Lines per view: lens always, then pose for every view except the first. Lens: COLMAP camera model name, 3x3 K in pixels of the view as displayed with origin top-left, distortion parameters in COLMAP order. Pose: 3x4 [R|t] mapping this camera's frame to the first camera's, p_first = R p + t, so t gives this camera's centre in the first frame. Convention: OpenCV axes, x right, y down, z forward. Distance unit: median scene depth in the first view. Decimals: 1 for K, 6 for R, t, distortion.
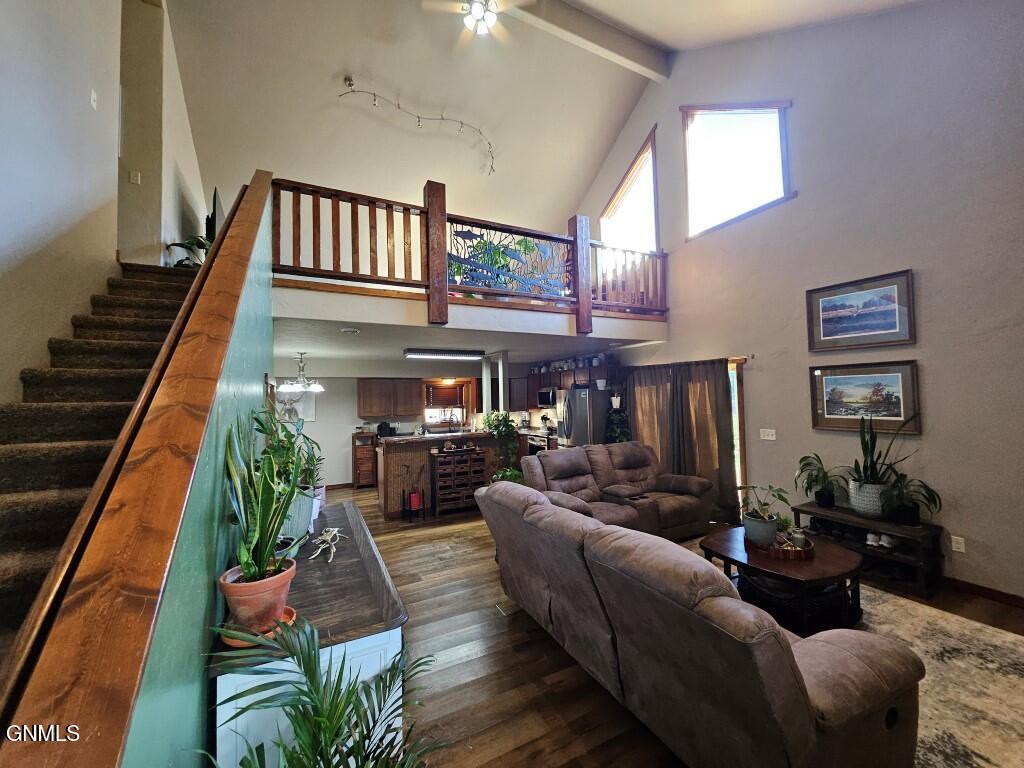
lens RADIAL K [[397.3, 0, 512.0], [0, 397.3, 384.0], [0, 0, 1]] dist [0.001059, 0.000034]
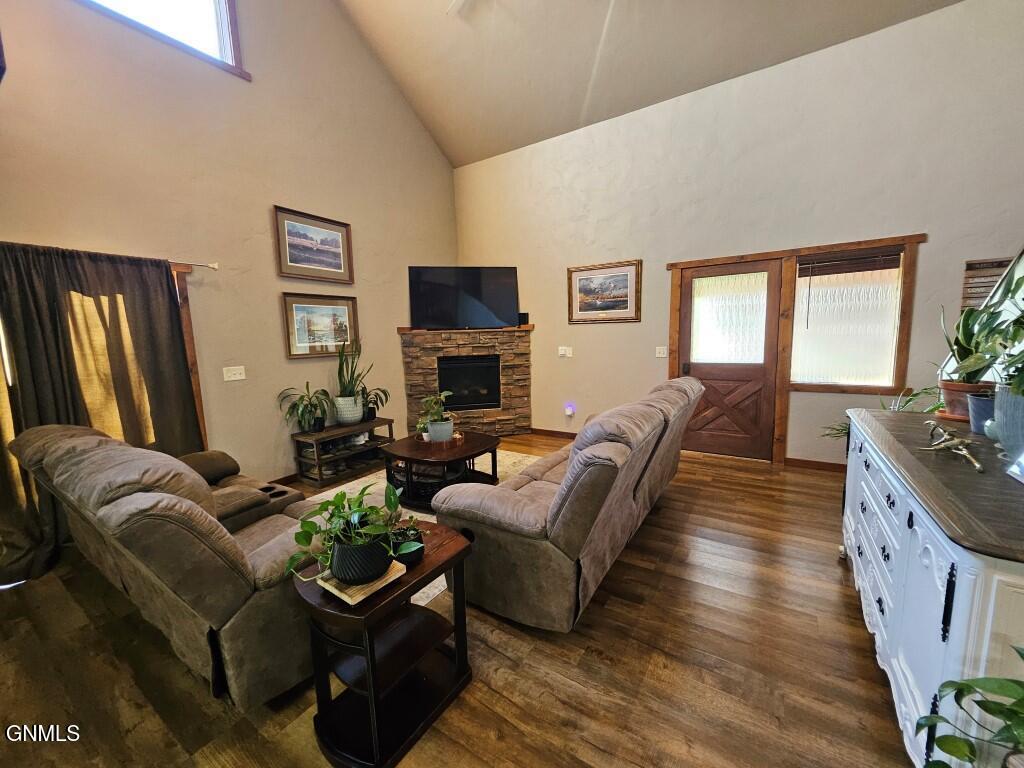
lens RADIAL K [[397.3, 0, 512.0], [0, 397.3, 384.0], [0, 0, 1]] dist [0.001059, 0.000034]
pose [[-0.497865, -0.073665, 0.864121, -0.319098], [0.019044, 0.995217, 0.095813, 0.087709], [-0.867046, 0.064158, -0.494080, 0.971925]]
